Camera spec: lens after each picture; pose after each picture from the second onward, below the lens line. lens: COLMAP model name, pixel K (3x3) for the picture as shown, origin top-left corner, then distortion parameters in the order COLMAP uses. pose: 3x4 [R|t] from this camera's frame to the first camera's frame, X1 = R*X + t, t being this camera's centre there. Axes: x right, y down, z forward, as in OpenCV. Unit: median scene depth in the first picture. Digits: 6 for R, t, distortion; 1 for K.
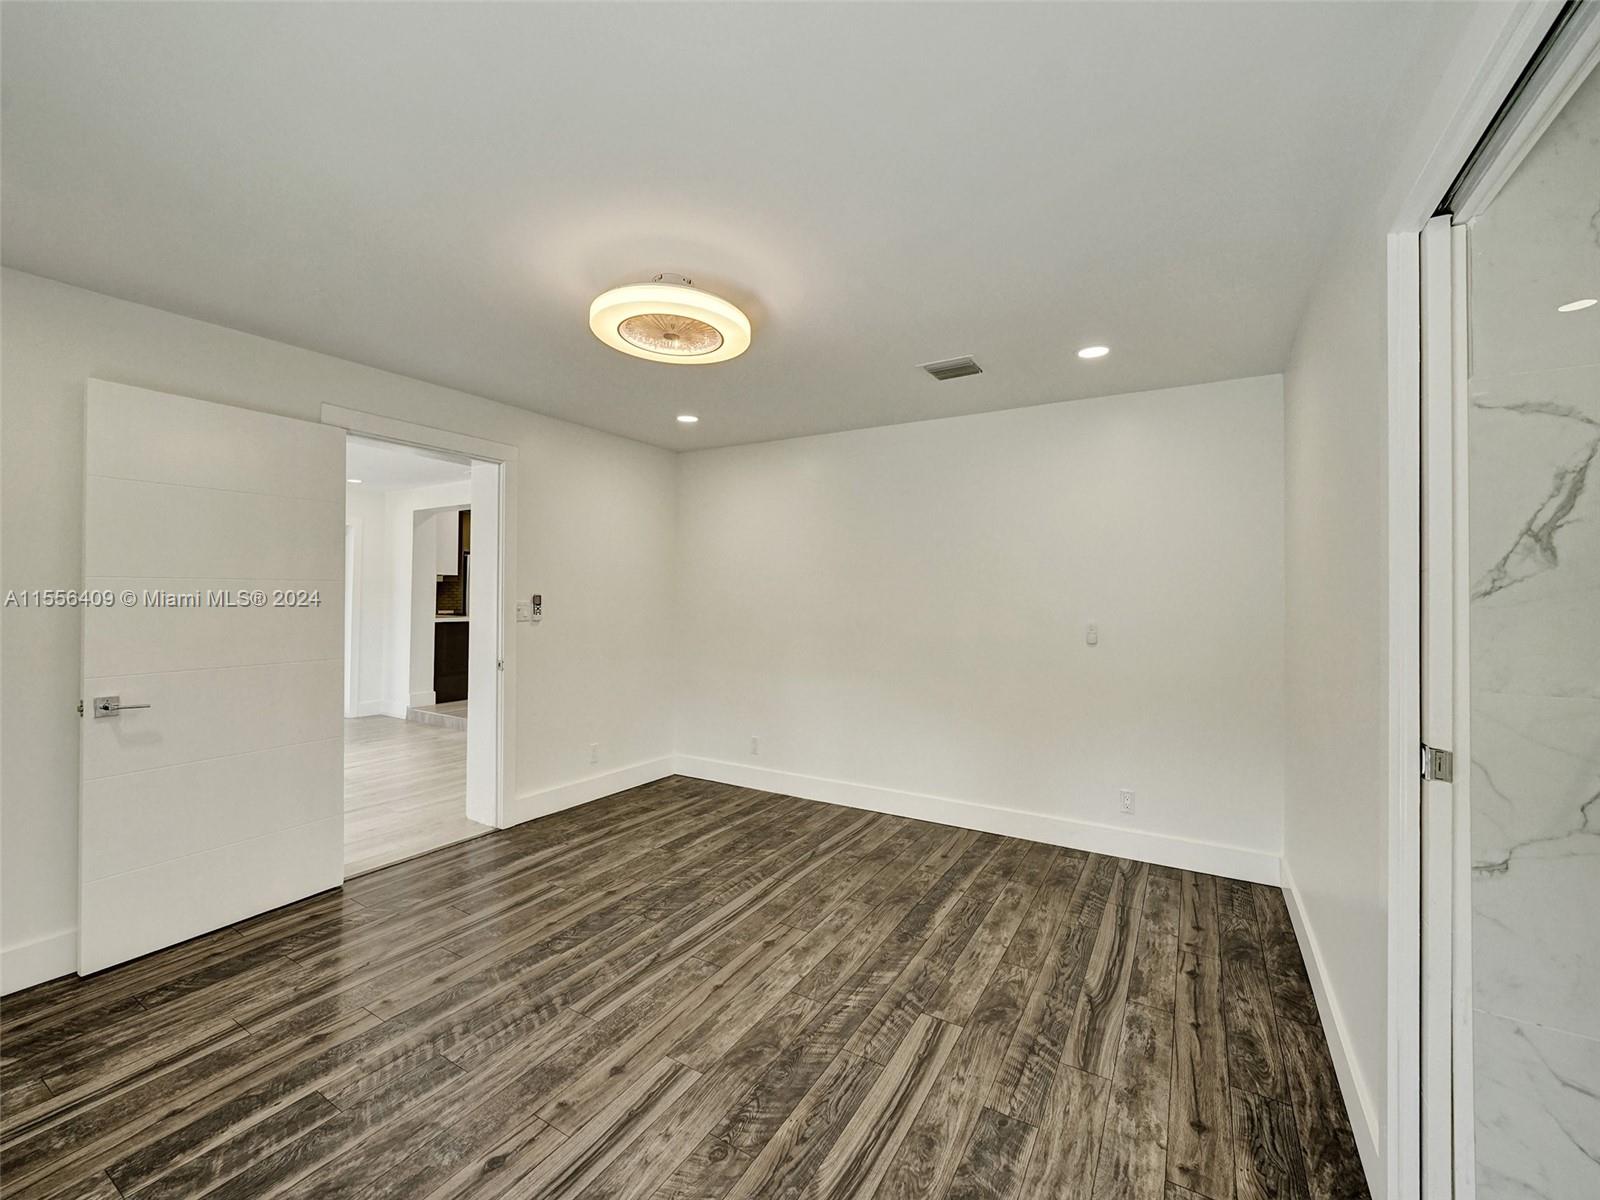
lens RADIAL K [[650.9, 0, 795.8], [0, 650.9, 597.8], [0, 0, 1]] dist [-0.001399, 0.000067]
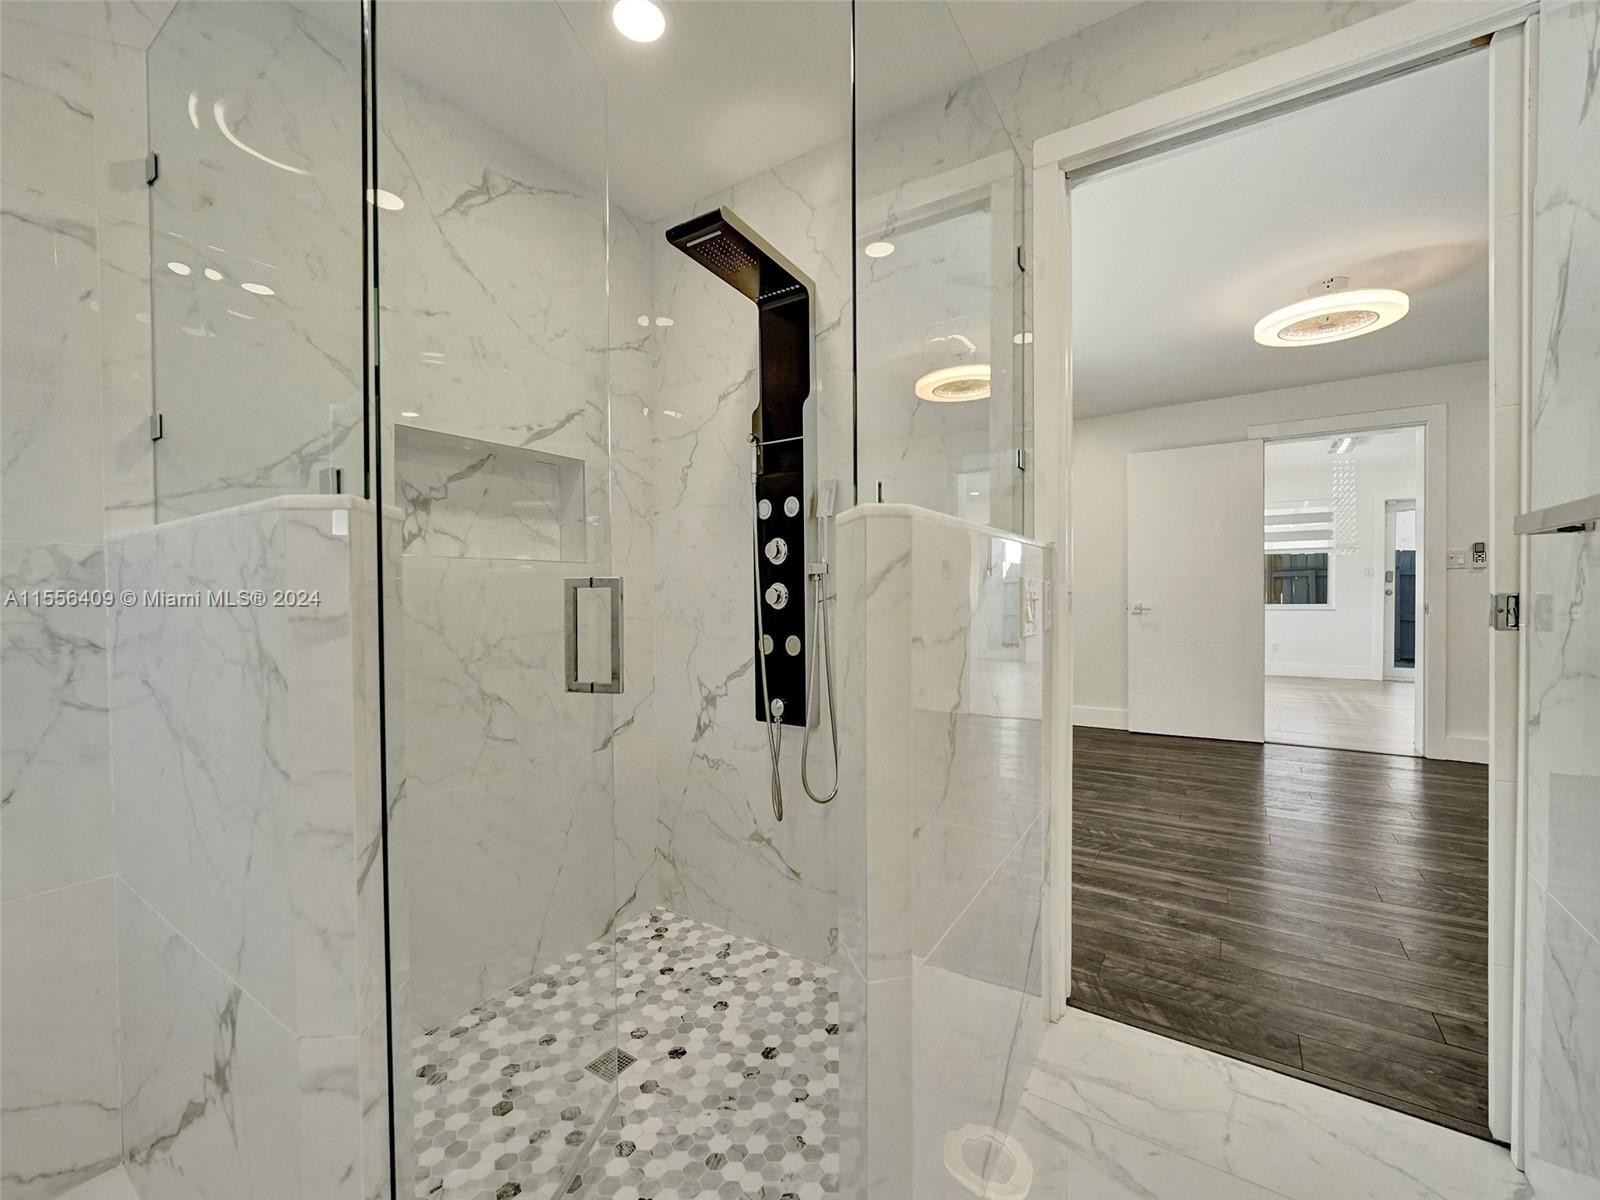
lens RADIAL K [[650.9, 0, 795.8], [0, 650.9, 597.8], [0, 0, 1]] dist [-0.001399, 0.000067]
pose [[-0.041549, -0.001989, -0.999134, 1.270396], [0.011347, 0.999933, -0.002462, 0.142717], [0.999072, -0.011440, -0.041524, -0.020204]]
